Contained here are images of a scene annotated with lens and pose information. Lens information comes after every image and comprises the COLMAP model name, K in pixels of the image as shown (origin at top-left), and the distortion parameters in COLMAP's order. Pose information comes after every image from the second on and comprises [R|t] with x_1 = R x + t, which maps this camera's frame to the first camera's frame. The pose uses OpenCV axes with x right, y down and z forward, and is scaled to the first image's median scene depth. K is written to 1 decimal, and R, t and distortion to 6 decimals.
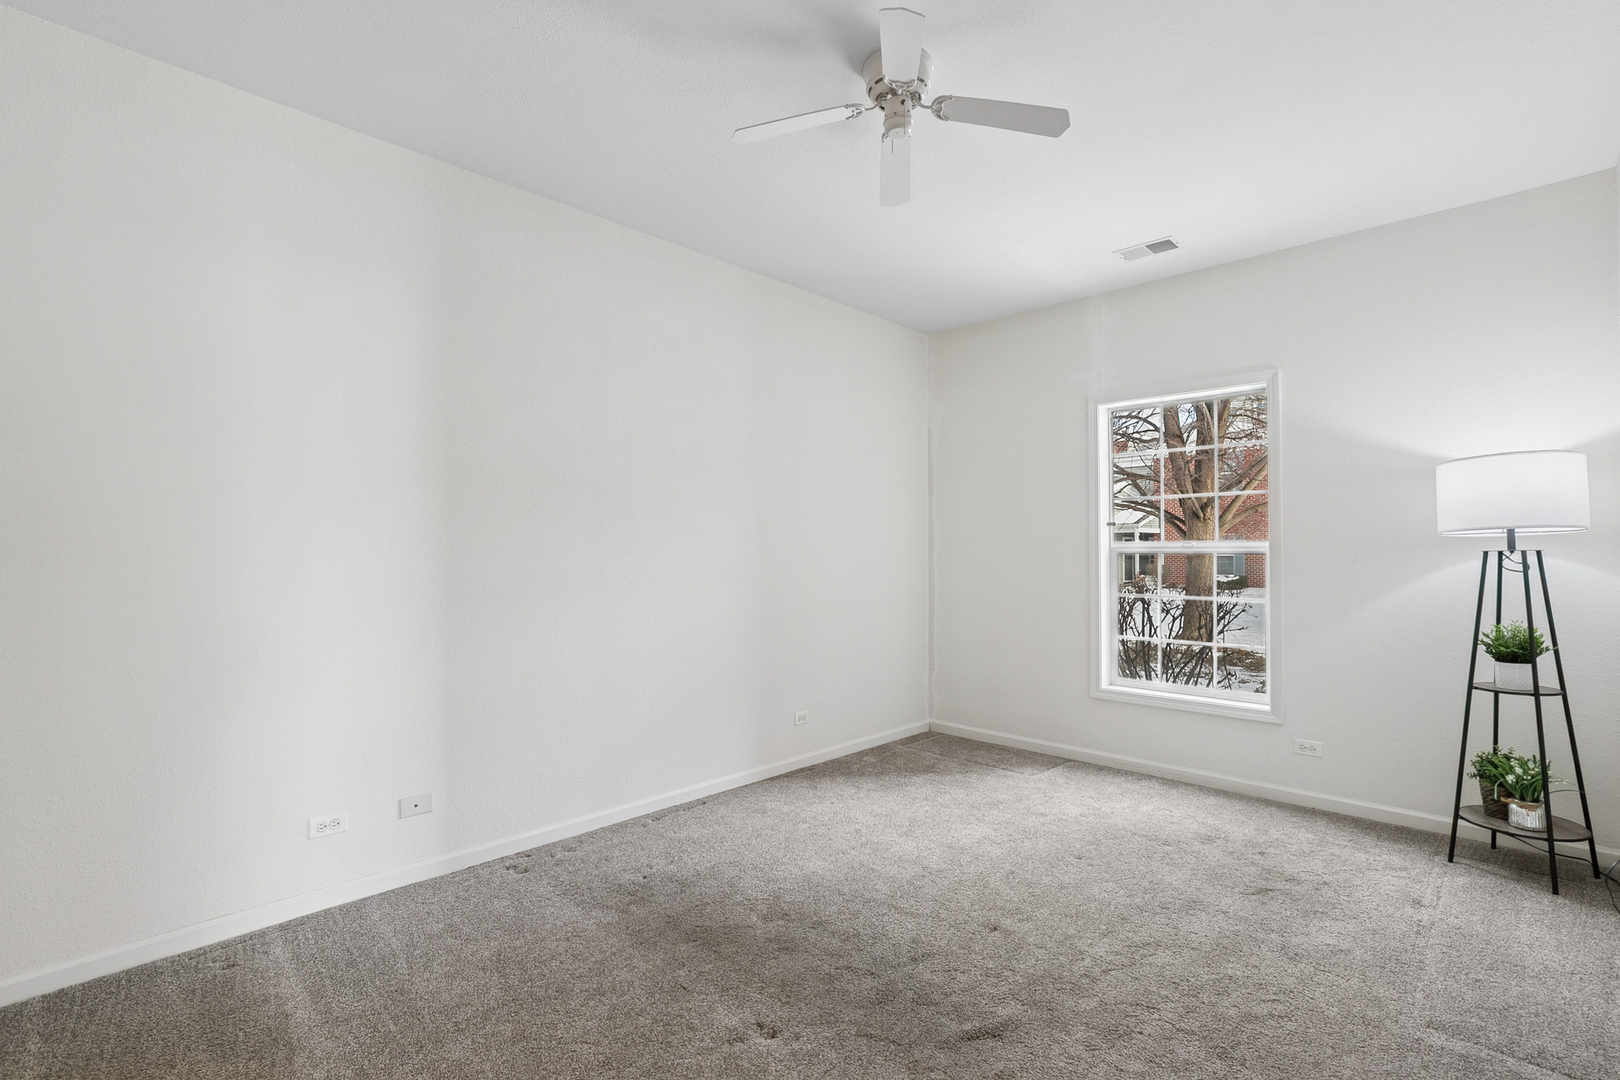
lens RADIAL K [[748.6, 0, 814.8], [0, 748.6, 541.1], [0, 0, 1]] dist [-0.019873, 0.007215]
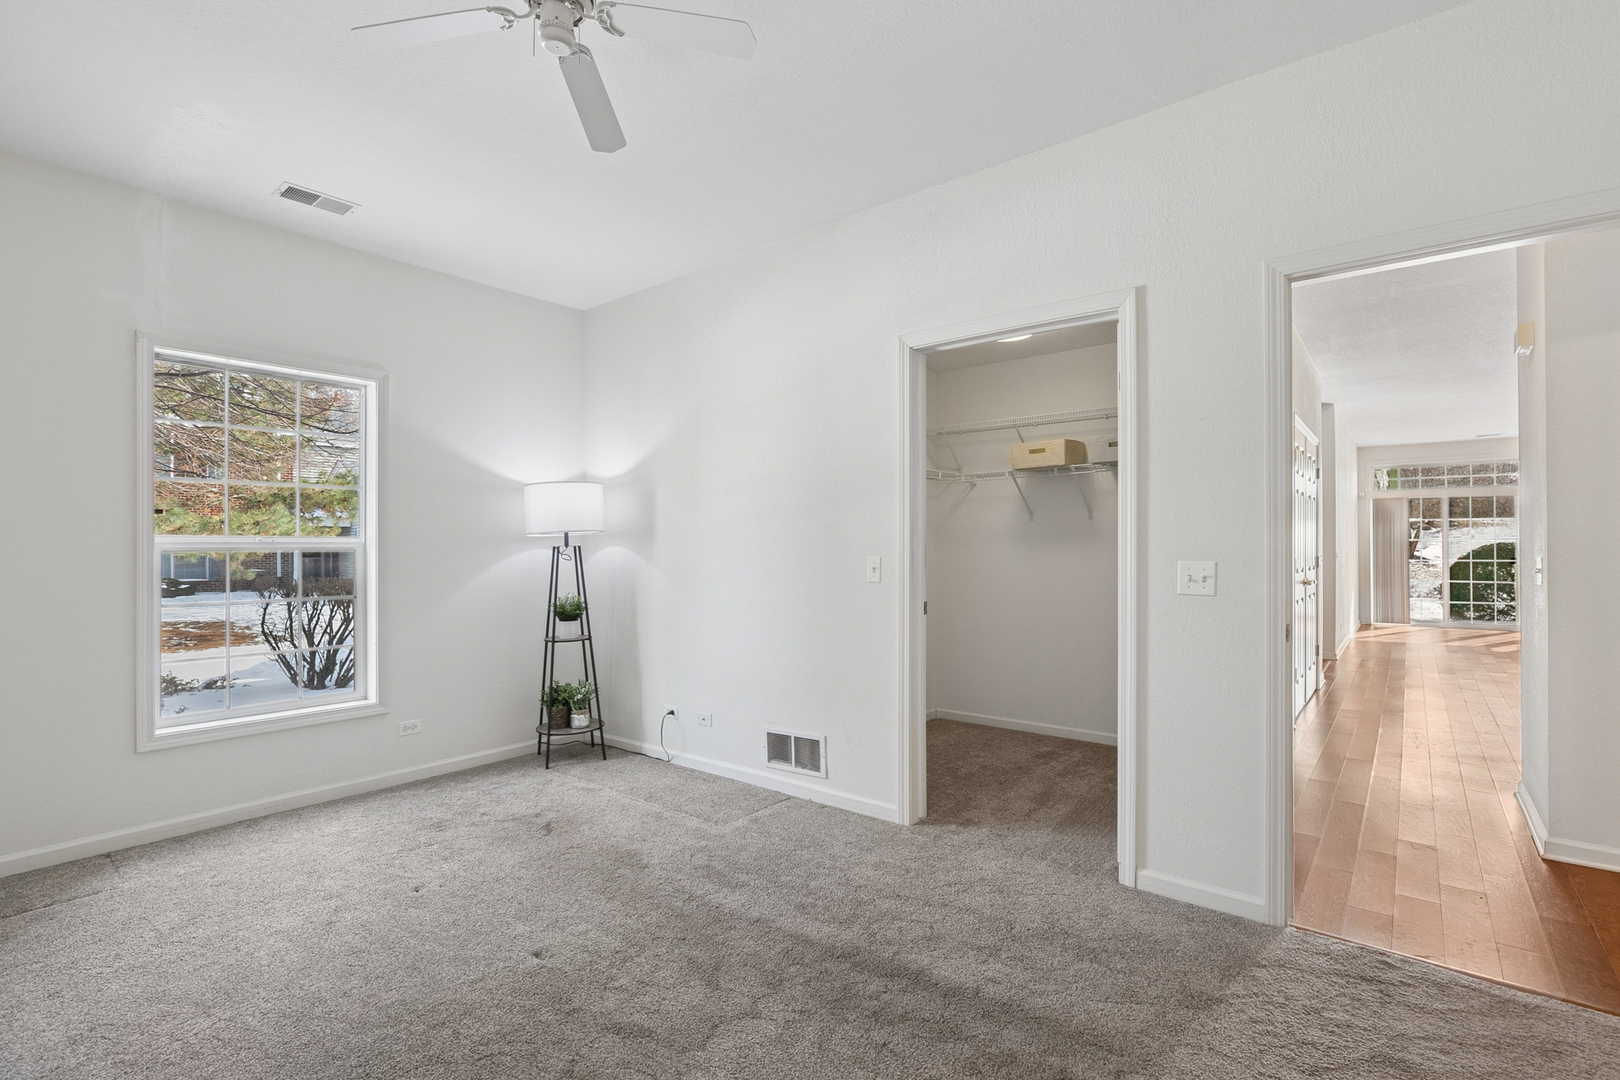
lens RADIAL K [[748.6, 0, 817.9], [0, 748.6, 543.6], [0, 0, 1]] dist [-0.019873, 0.007215]
pose [[-0.101188, 0.007008, 0.994843, -0.574780], [-0.007001, 0.999945, -0.007756, 0.014938], [-0.994843, -0.007750, -0.101134, 0.612186]]
